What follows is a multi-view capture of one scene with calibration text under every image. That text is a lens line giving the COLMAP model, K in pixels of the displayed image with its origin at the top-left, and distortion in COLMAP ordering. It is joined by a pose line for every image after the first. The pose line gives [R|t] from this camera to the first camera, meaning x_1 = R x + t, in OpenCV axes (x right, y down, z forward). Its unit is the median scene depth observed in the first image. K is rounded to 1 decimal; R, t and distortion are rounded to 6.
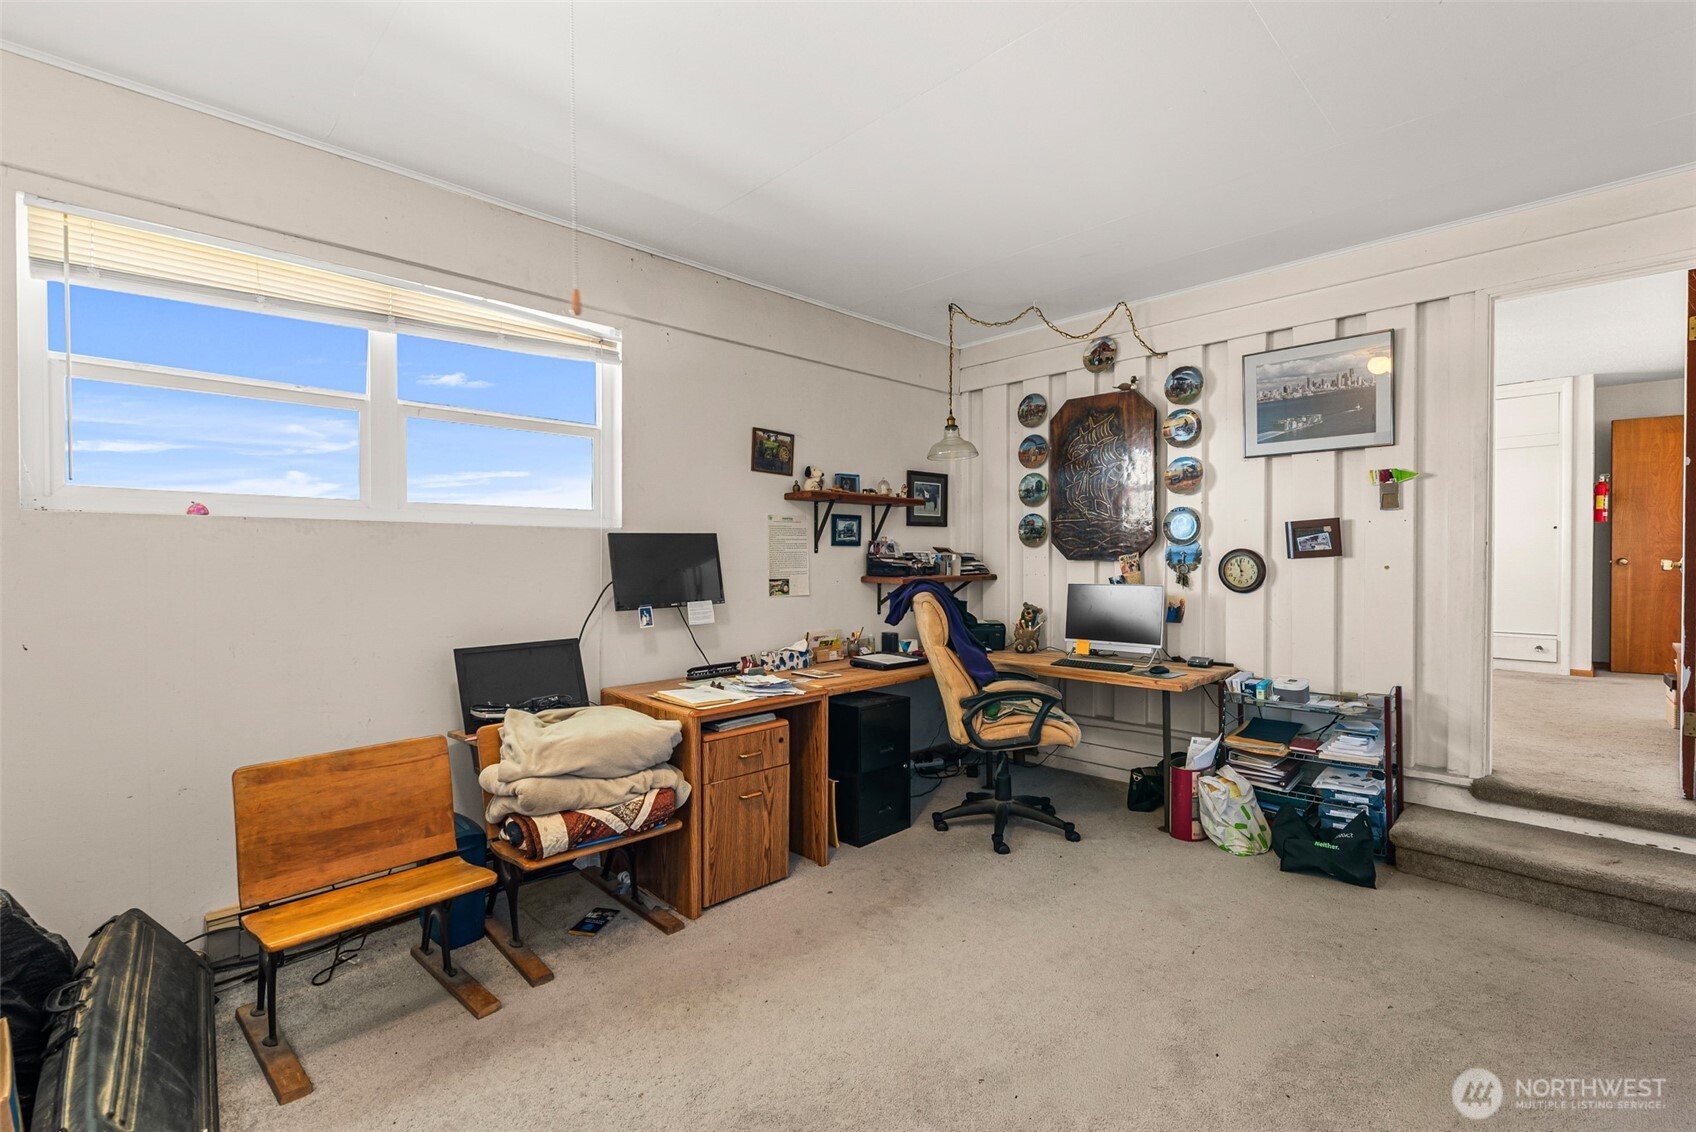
lens RADIAL K [[746.1, 0, 859.3], [0, 746.1, 566.0], [0, 0, 1]] dist [0.000767, -0.000502]
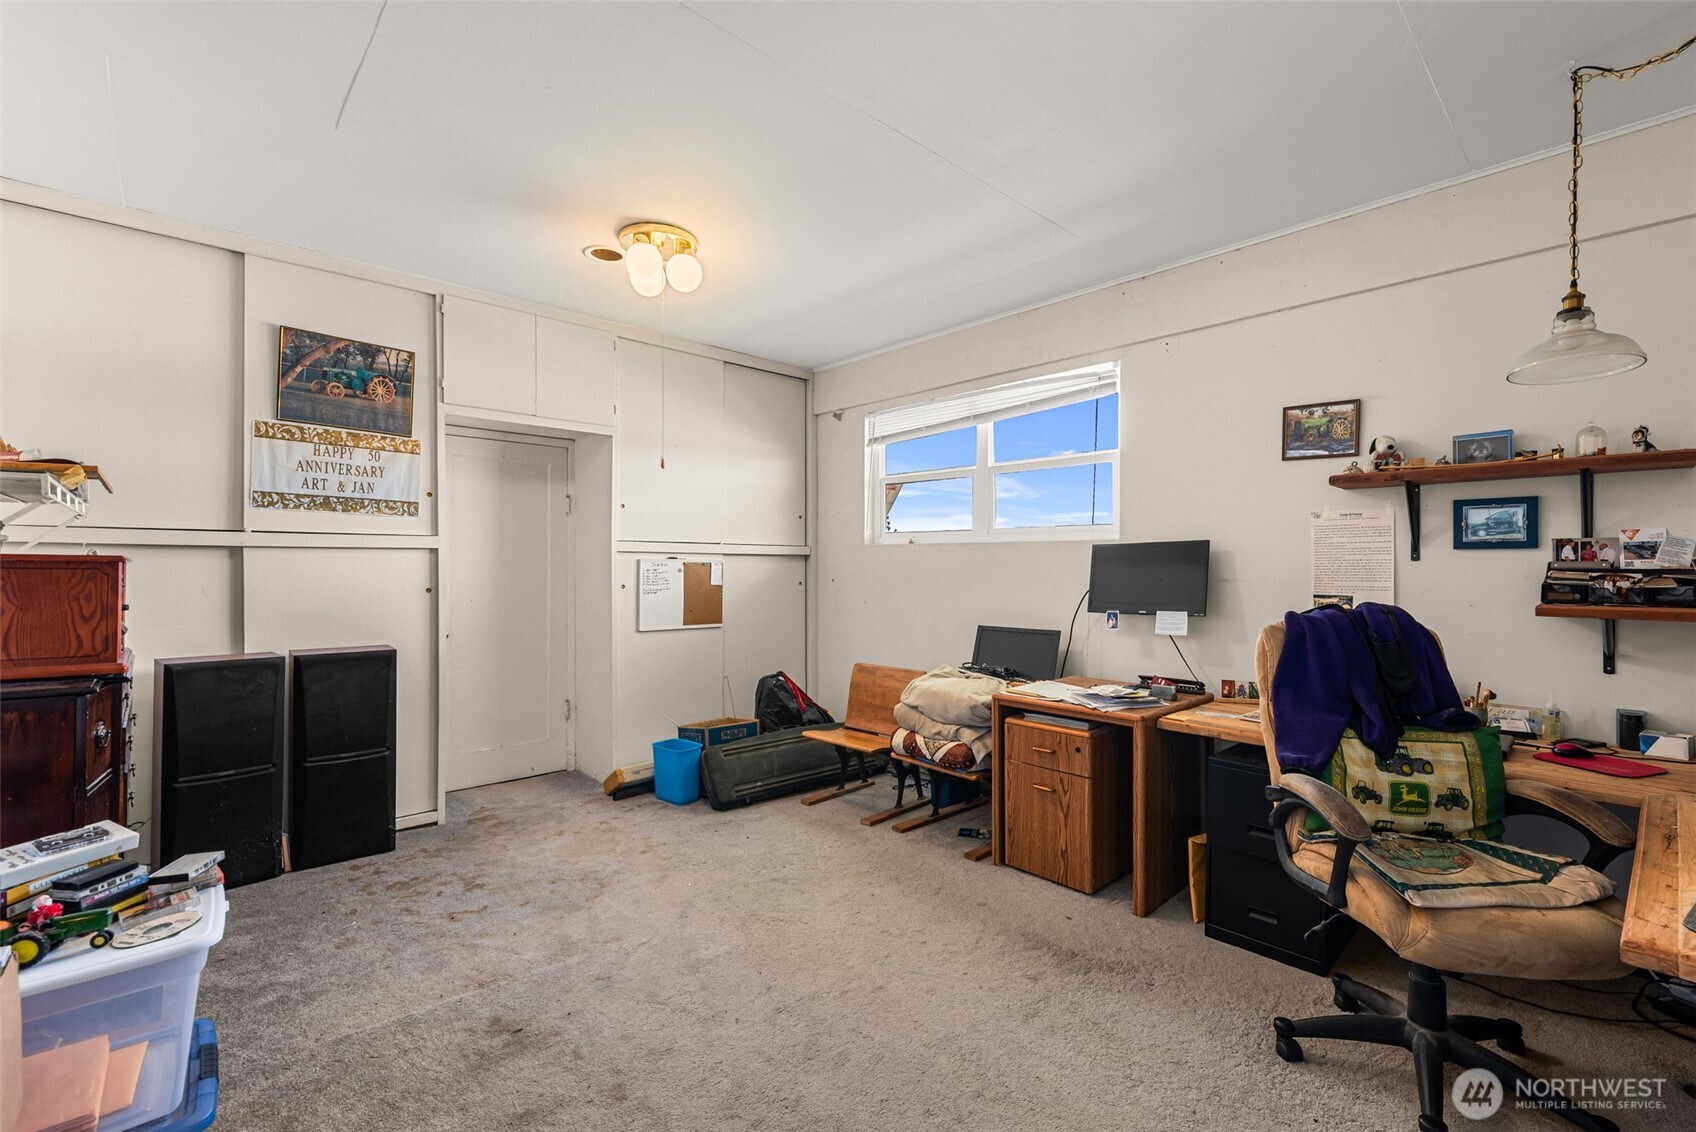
lens RADIAL K [[746.1, 0, 859.3], [0, 746.1, 566.0], [0, 0, 1]] dist [0.000767, -0.000502]
pose [[-0.030132, 0.003708, -0.999539, 0.807769], [-0.015305, 0.999874, 0.004170, -0.010290], [0.999429, 0.015423, -0.030071, 0.661571]]
